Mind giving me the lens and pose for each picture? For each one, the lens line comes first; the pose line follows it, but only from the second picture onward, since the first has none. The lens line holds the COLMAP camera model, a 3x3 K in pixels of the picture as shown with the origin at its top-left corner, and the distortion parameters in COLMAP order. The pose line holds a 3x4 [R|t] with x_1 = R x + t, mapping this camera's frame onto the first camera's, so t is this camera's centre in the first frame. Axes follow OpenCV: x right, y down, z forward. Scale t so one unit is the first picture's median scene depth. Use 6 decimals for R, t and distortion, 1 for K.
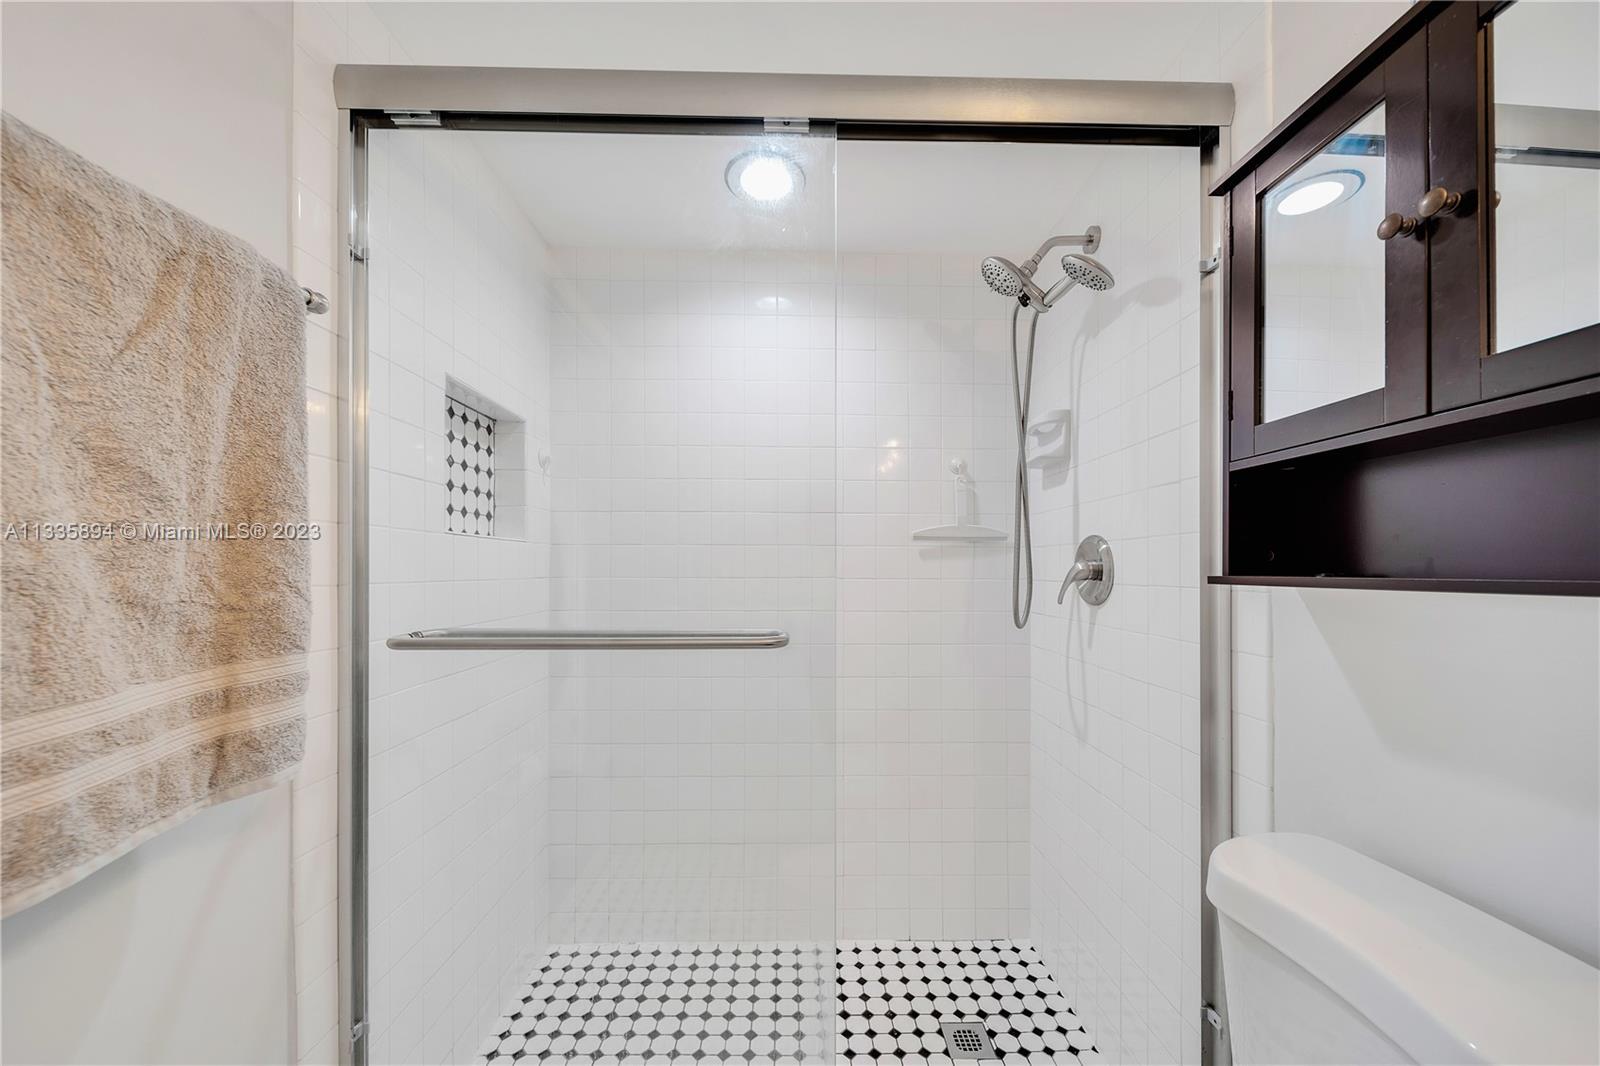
lens RADIAL K [[593.3, 0, 798.7], [0, 593.3, 565.8], [0, 0, 1]] dist [0.005665, 0.000020]
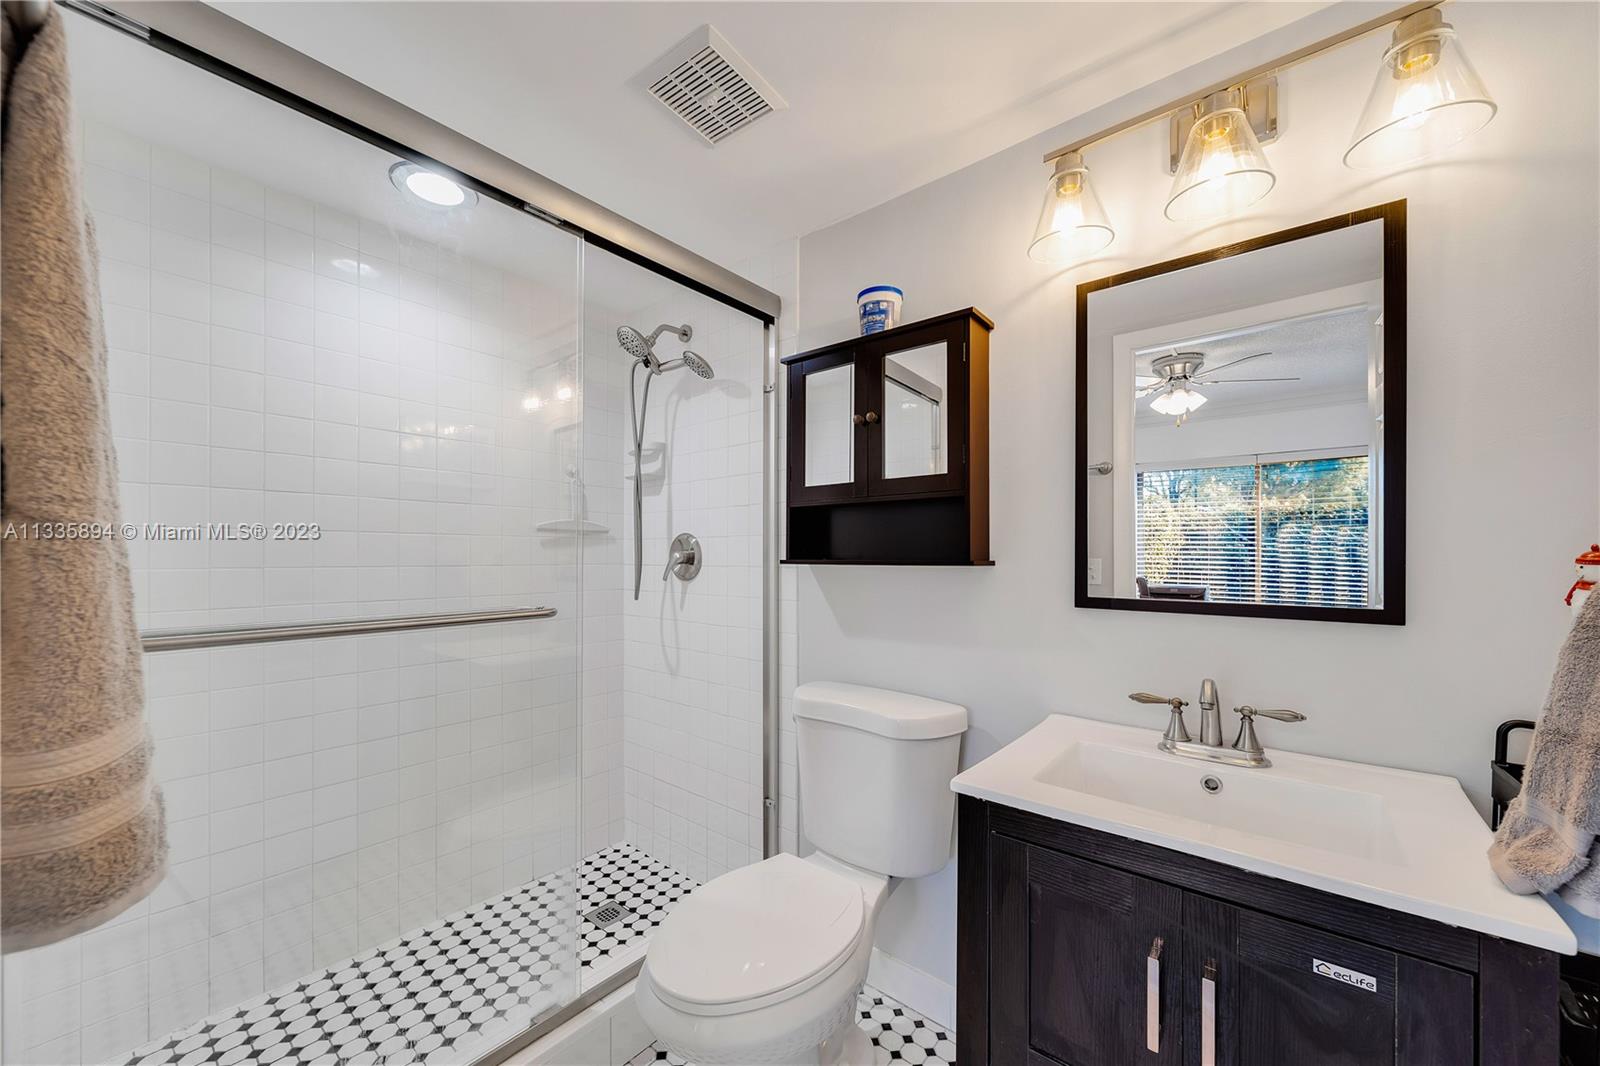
lens RADIAL K [[596.5, 0, 801.4], [0, 596.5, 552.0], [0, 0, 1]] dist [-0.000238, -0.000059]
pose [[0.655049, -0.001626, 0.755585, -0.438118], [0.000675, 0.999999, 0.001567, -0.006671], [-0.755586, -0.000517, 0.655049, -0.188590]]
